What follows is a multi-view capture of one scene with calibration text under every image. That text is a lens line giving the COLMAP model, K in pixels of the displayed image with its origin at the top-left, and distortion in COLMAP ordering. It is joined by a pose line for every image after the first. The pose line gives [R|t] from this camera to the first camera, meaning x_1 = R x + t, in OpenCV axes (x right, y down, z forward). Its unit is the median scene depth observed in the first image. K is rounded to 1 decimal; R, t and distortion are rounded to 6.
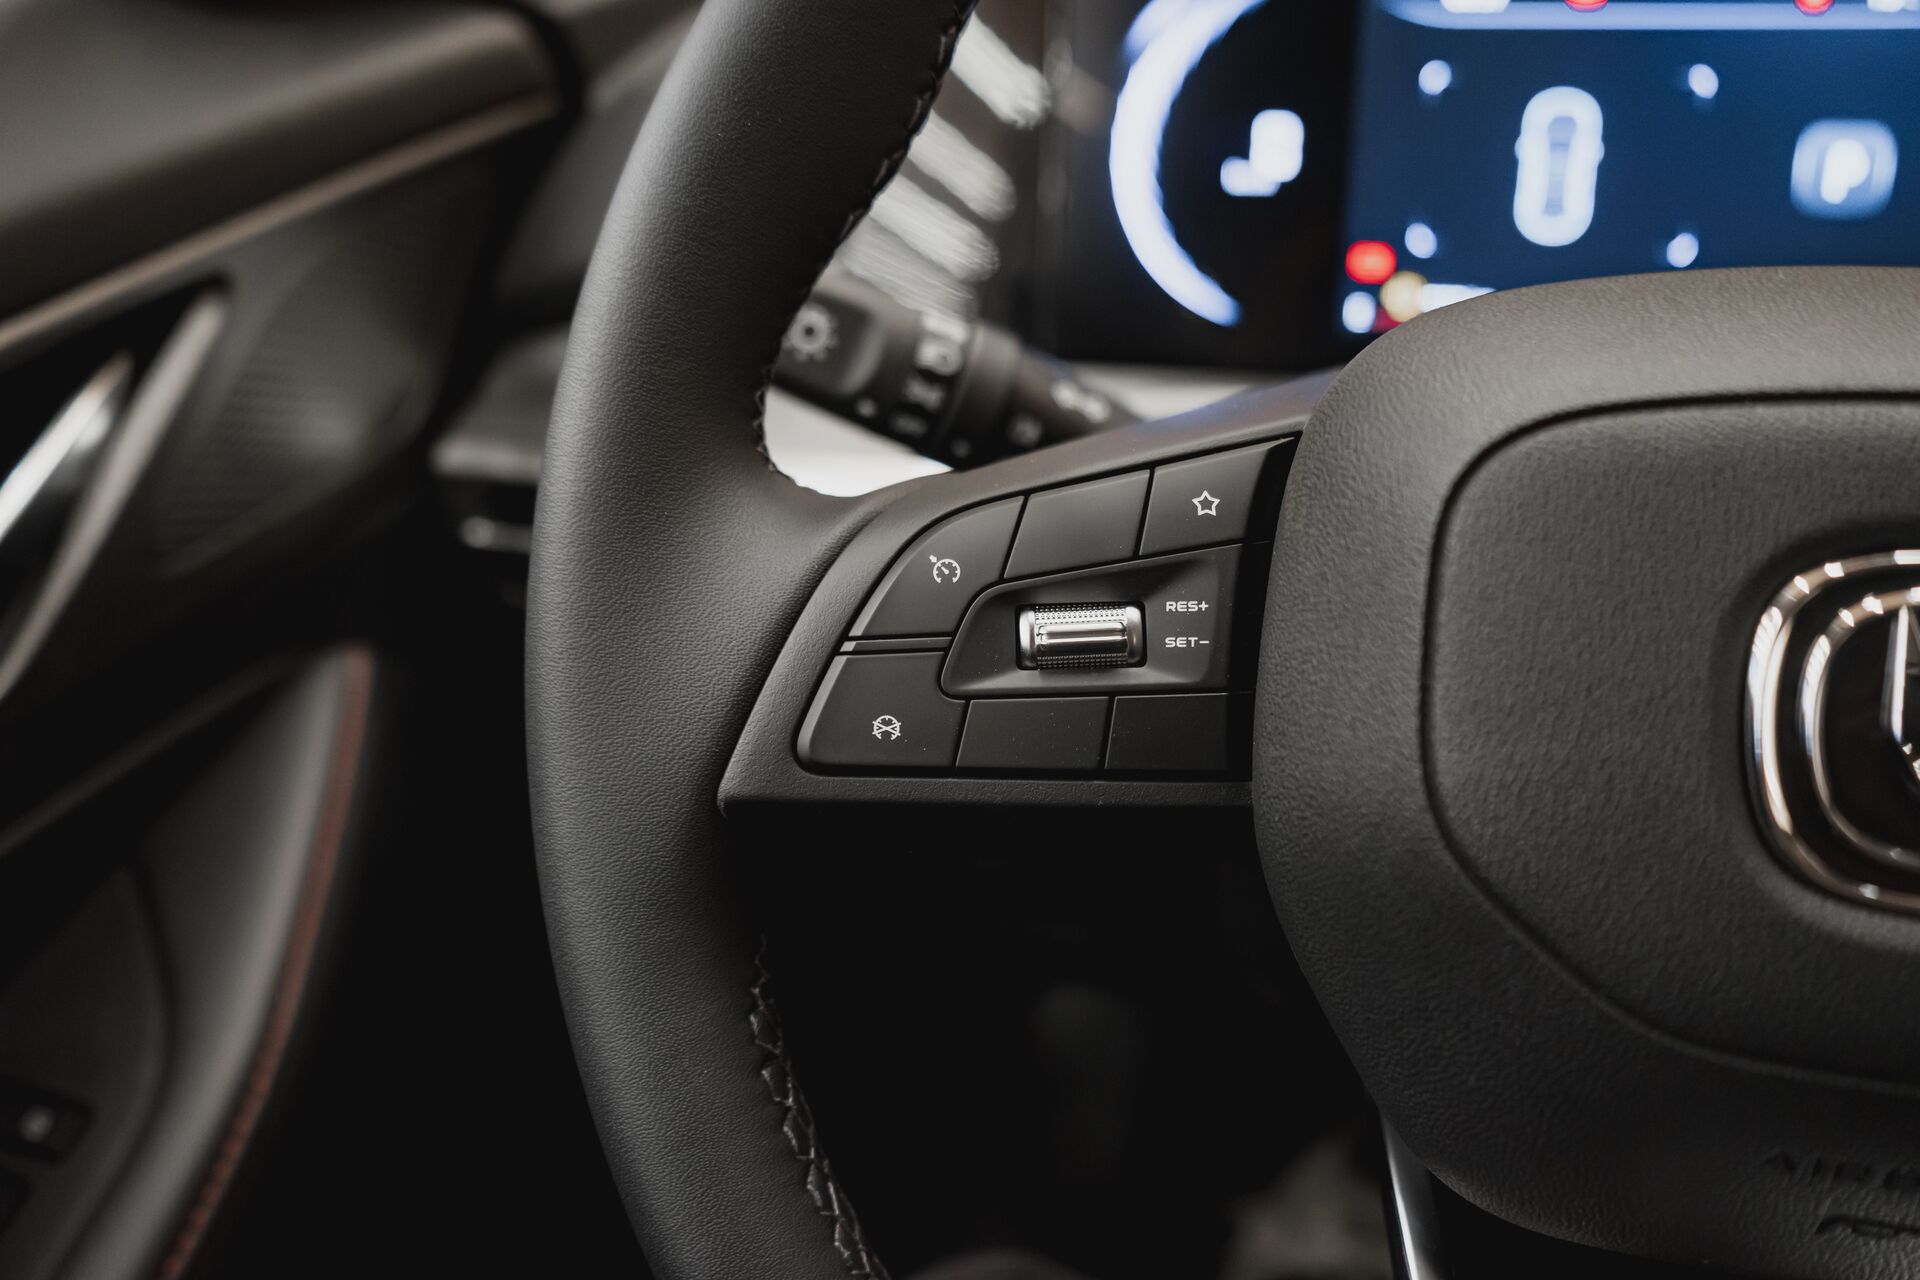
lens RADIAL K [[1566.3, 0, 960.0], [0, 1566.3, 640.0], [0, 0, 1]] dist [-0.072555, 0.062690]
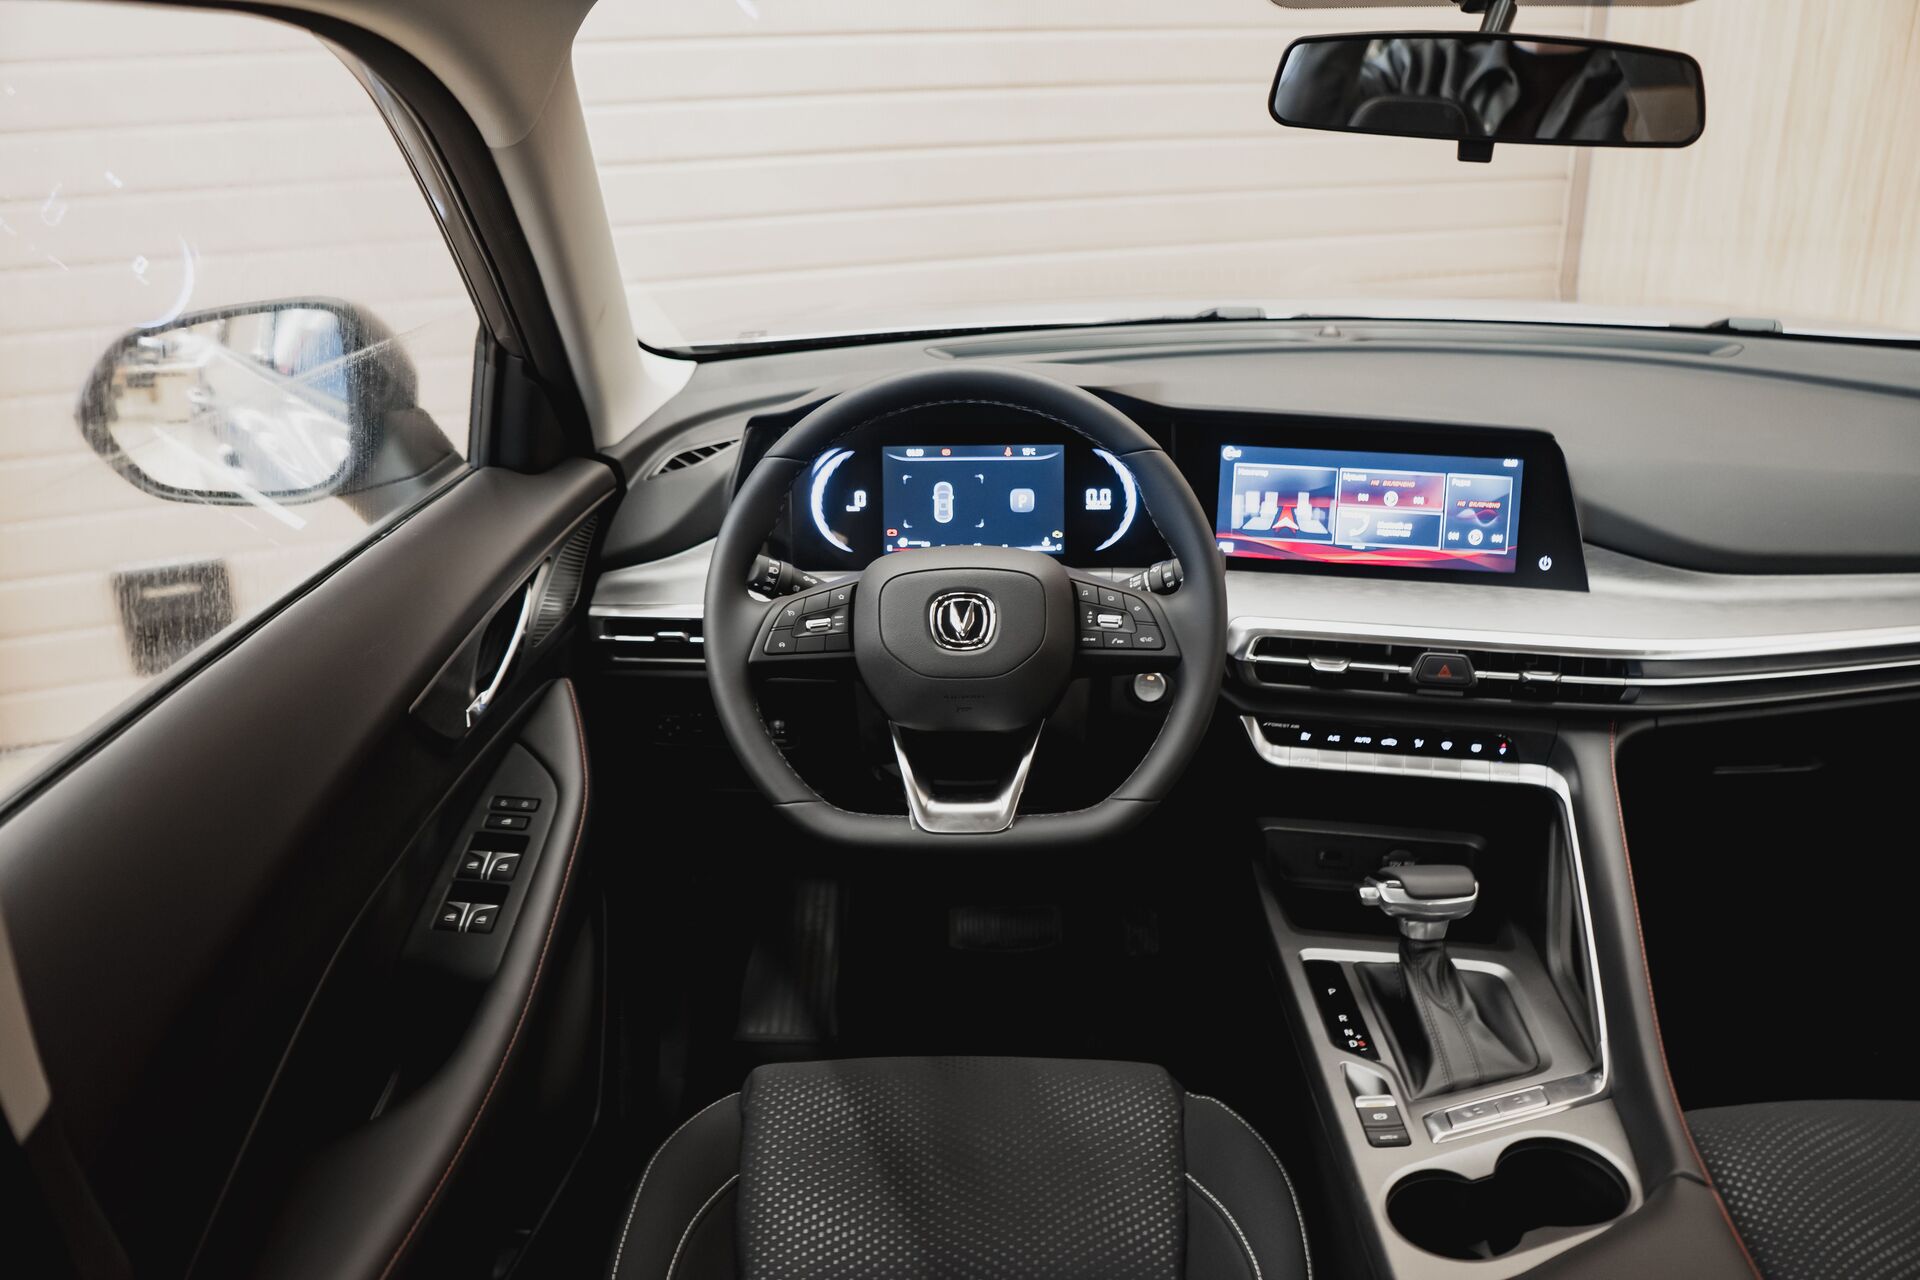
lens RADIAL K [[1532.0, 0, 960.0], [0, 1532.0, 640.0], [0, 0, 1]] dist [-0.122595, 0.082162]
pose [[0.976105, -0.065685, 0.207135, -0.497621], [0.089900, 0.989886, -0.109741, 0.622243], [-0.197832, 0.125740, 0.972138, -3.834008]]
